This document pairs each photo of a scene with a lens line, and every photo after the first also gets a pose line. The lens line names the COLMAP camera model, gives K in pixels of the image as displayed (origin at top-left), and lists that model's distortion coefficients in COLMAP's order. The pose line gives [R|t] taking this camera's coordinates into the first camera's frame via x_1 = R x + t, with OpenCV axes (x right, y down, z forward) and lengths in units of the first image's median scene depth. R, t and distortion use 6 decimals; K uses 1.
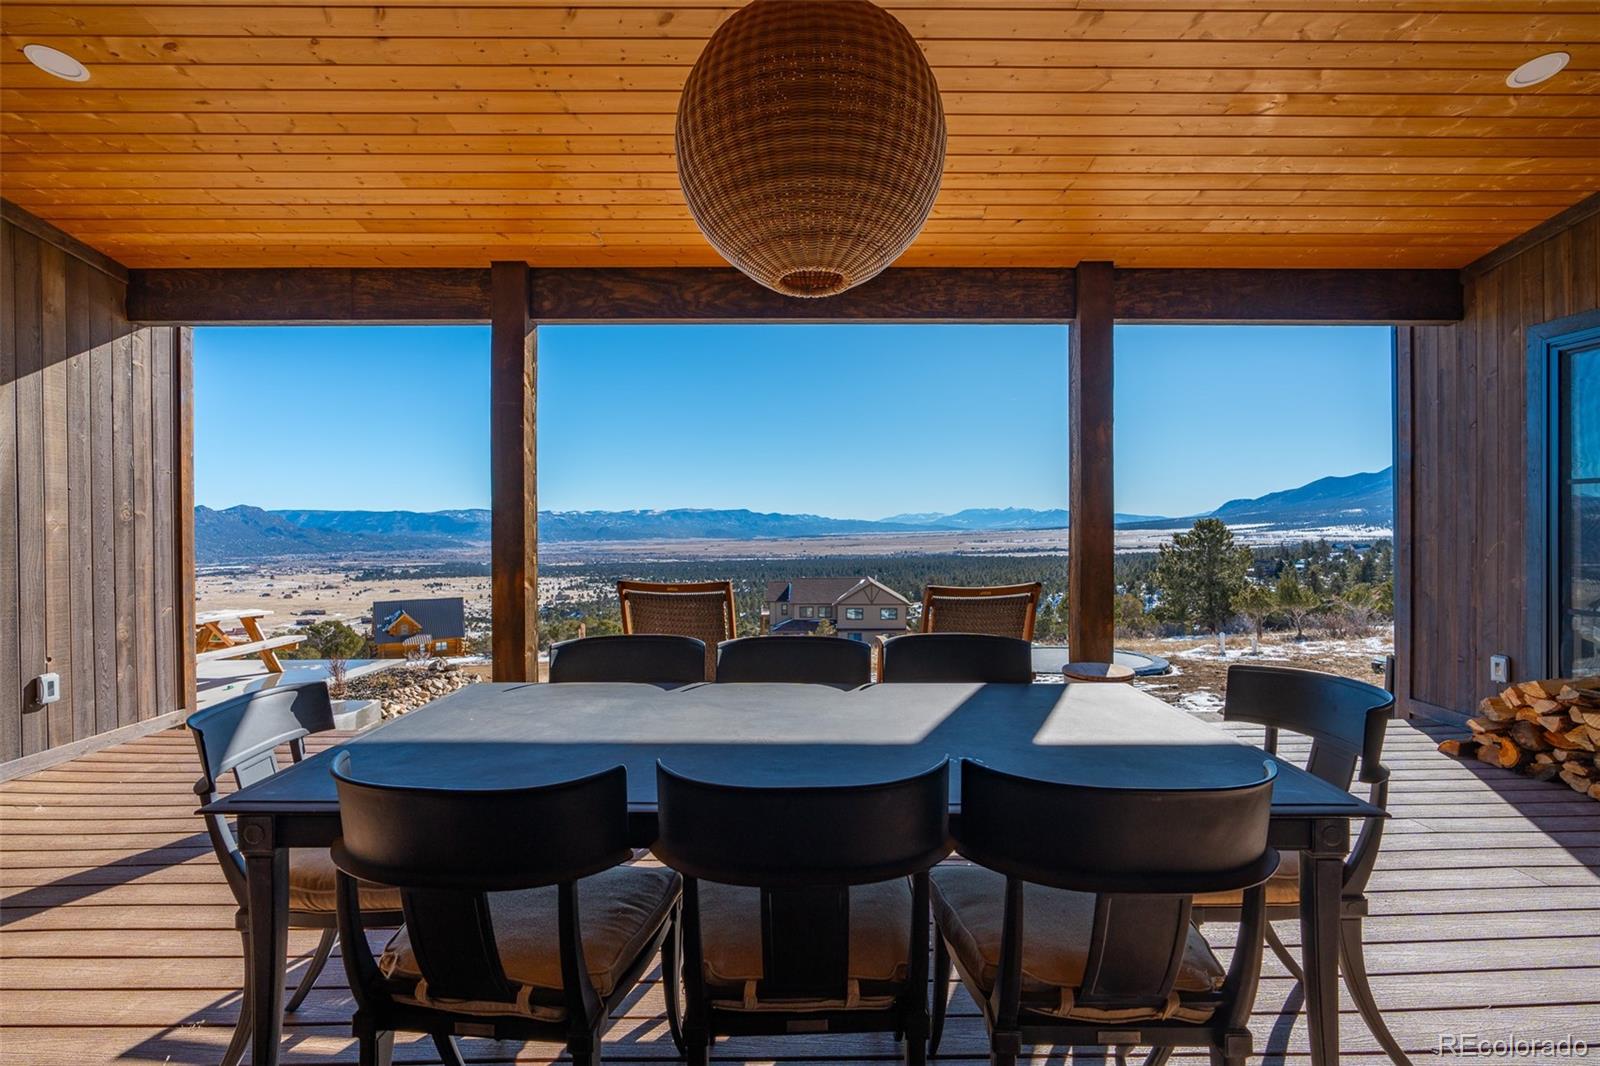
lens RADIAL K [[743.1, 0, 800.0], [0, 743.1, 533.0], [0, 0, 1]] dist [-0.003563, 0.000551]
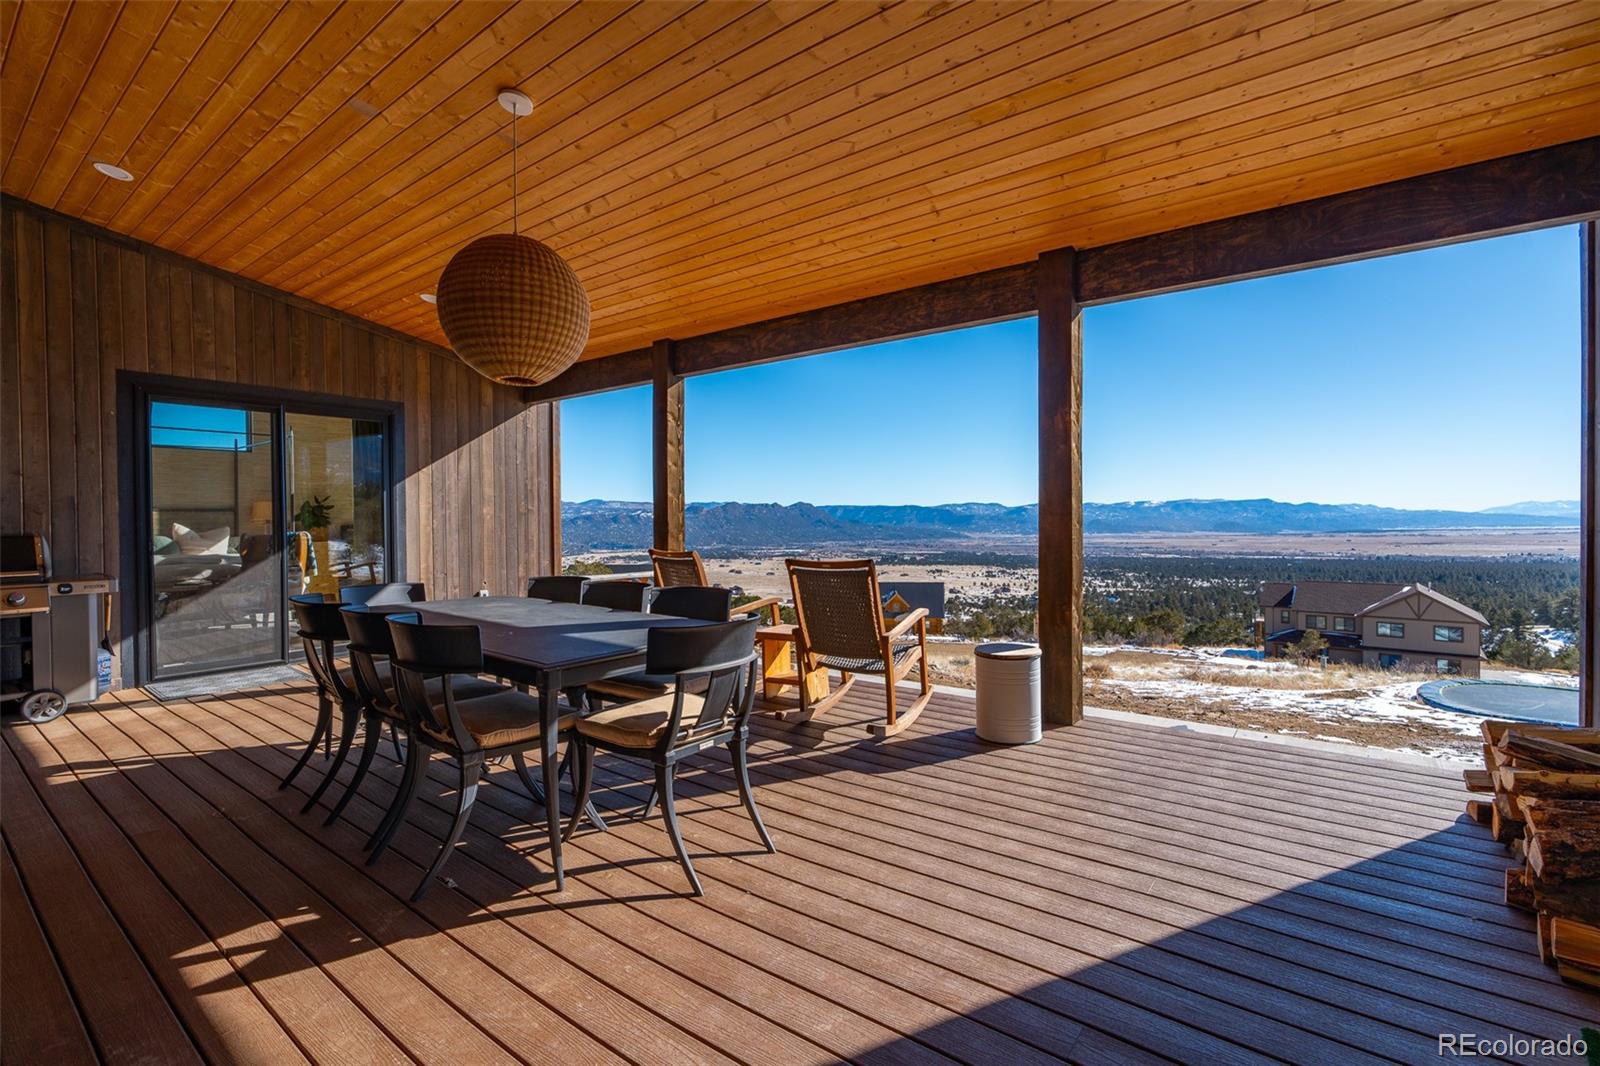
lens RADIAL K [[743.1, 0, 800.0], [0, 743.1, 533.0], [0, 0, 1]] dist [-0.003563, 0.000551]
pose [[0.778061, 0.011477, -0.628084, 0.562800], [-0.005366, 0.999918, 0.011624, 0.006681], [0.628166, -0.005674, 0.778059, -0.003158]]
